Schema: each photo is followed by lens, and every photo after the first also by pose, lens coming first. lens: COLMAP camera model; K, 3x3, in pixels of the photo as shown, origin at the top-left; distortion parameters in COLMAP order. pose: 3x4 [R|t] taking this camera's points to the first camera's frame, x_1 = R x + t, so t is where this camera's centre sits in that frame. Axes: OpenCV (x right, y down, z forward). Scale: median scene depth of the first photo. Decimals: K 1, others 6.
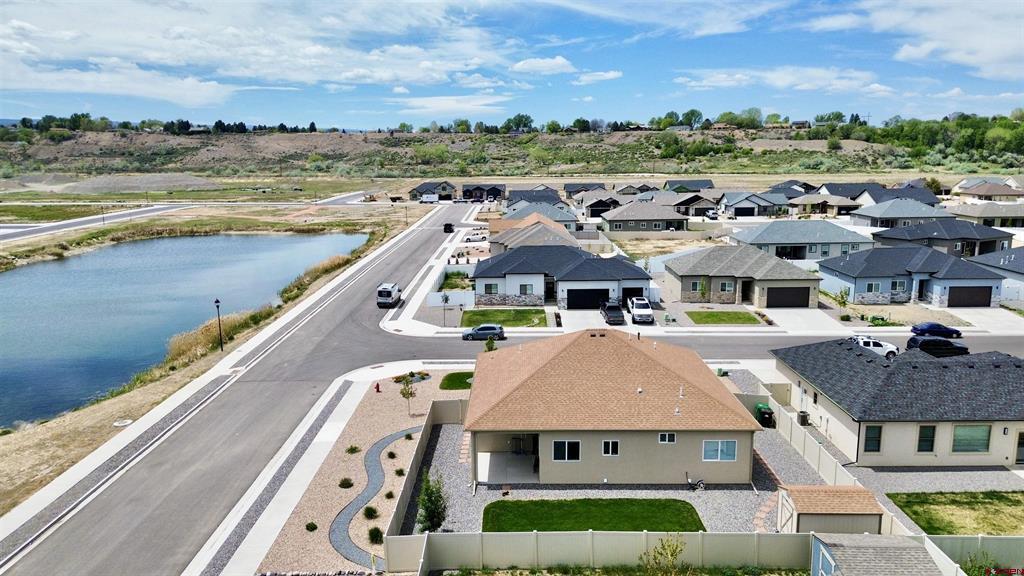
lens RADIAL K [[712.8, 0, 514.0], [0, 712.8, 311.9], [0, 0, 1]] dist [0.034829, 0.001858]
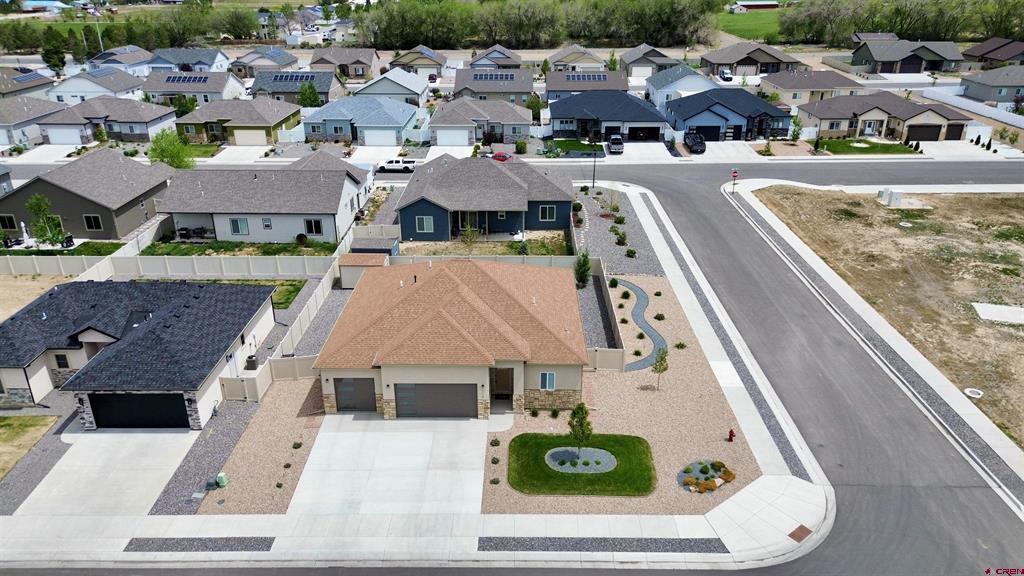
lens RADIAL K [[720.8, 0, 512.0], [0, 720.8, 288.0], [0, 0, 1]] dist [0.083964, -0.103533]
pose [[-0.999705, 0.011894, 0.021168, 0.001124], [0.022097, 0.806983, 0.590161, -0.035850], [-0.010063, 0.590455, -0.807008, 0.118074]]
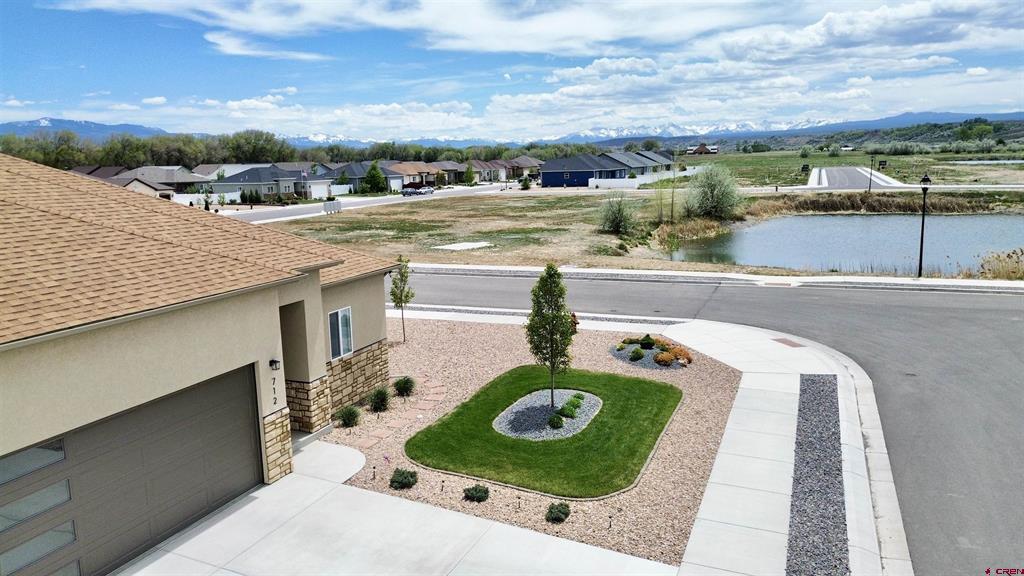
lens RADIAL K [[720.8, 0, 512.0], [0, 720.8, 288.0], [0, 0, 1]] dist [0.083964, -0.103533]
pose [[-0.374514, 0.181001, -0.909383, 0.019568], [-0.174423, 0.949500, 0.260819, -0.002603], [0.910668, 0.256298, -0.324030, 0.086666]]
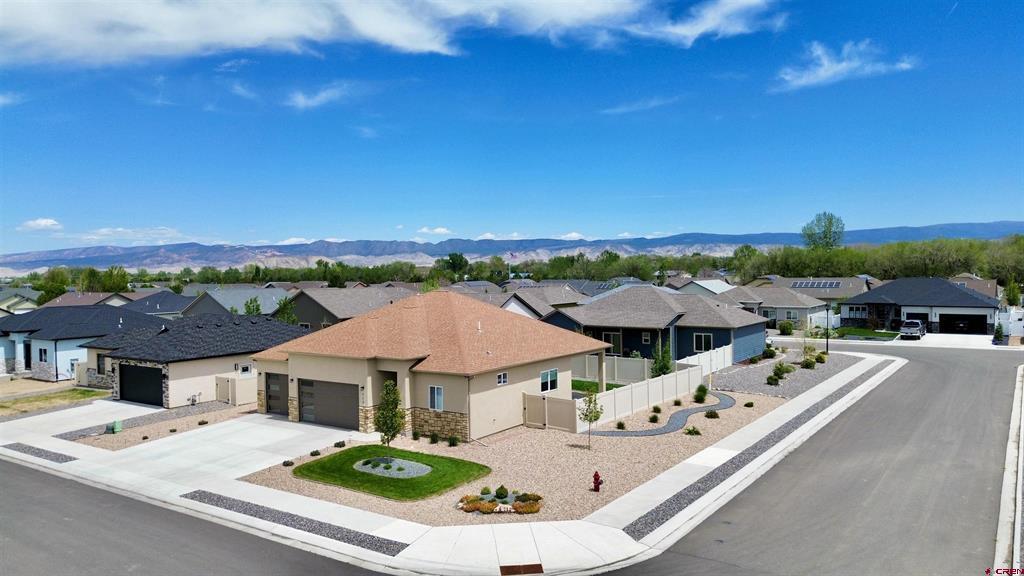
lens RADIAL K [[730.6, 0, 512.0], [0, 730.6, 288.0], [0, 0, 1]] dist [0.033150, -0.004002]
pose [[-0.820054, 0.010263, 0.572195, -0.033635], [0.148191, 0.969545, 0.194994, -0.010012], [-0.552767, 0.244700, -0.796600, 0.109014]]
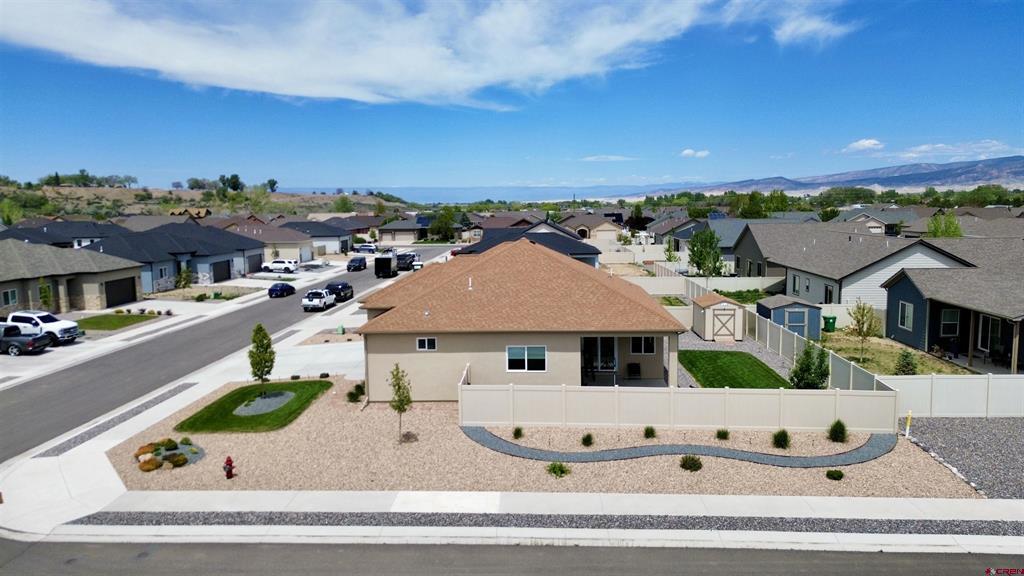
lens RADIAL K [[726.9, 0, 506.6], [0, 726.9, 268.6], [0, 0, 1]] dist [0.040205, -0.005333]
pose [[0.044115, -0.081935, 0.995661, -0.048676], [0.229429, 0.970825, 0.069726, -0.000441], [-0.972325, 0.225357, 0.061626, 0.060751]]
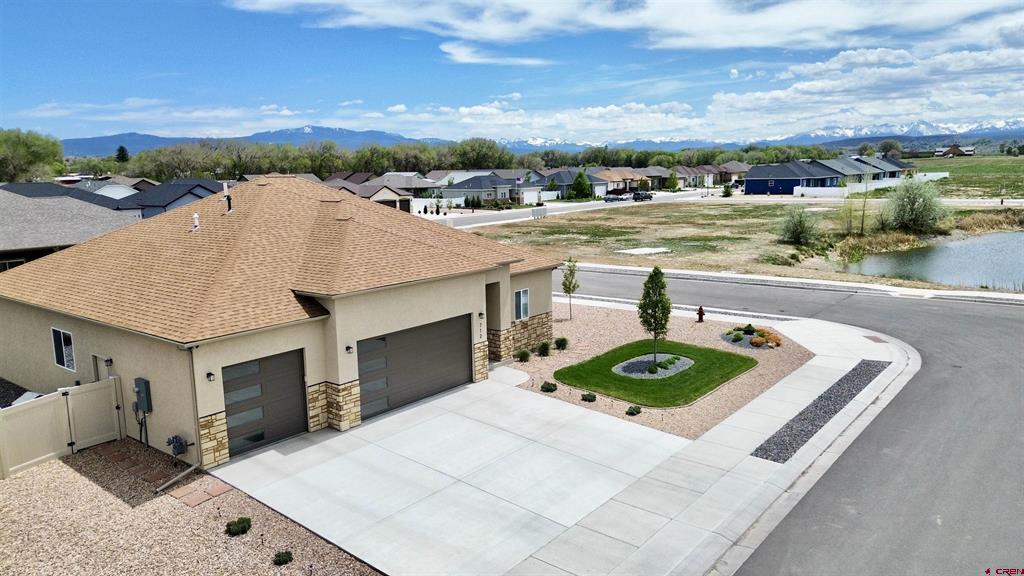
lens RADIAL K [[726.9, 0, 506.6], [0, 726.9, 268.6], [0, 0, 1]] dist [0.040205, -0.005333]
pose [[-0.628730, 0.132251, -0.766295, 0.030111], [-0.140283, 0.949974, 0.279051, -0.006445], [0.764865, 0.282946, -0.578725, 0.095426]]
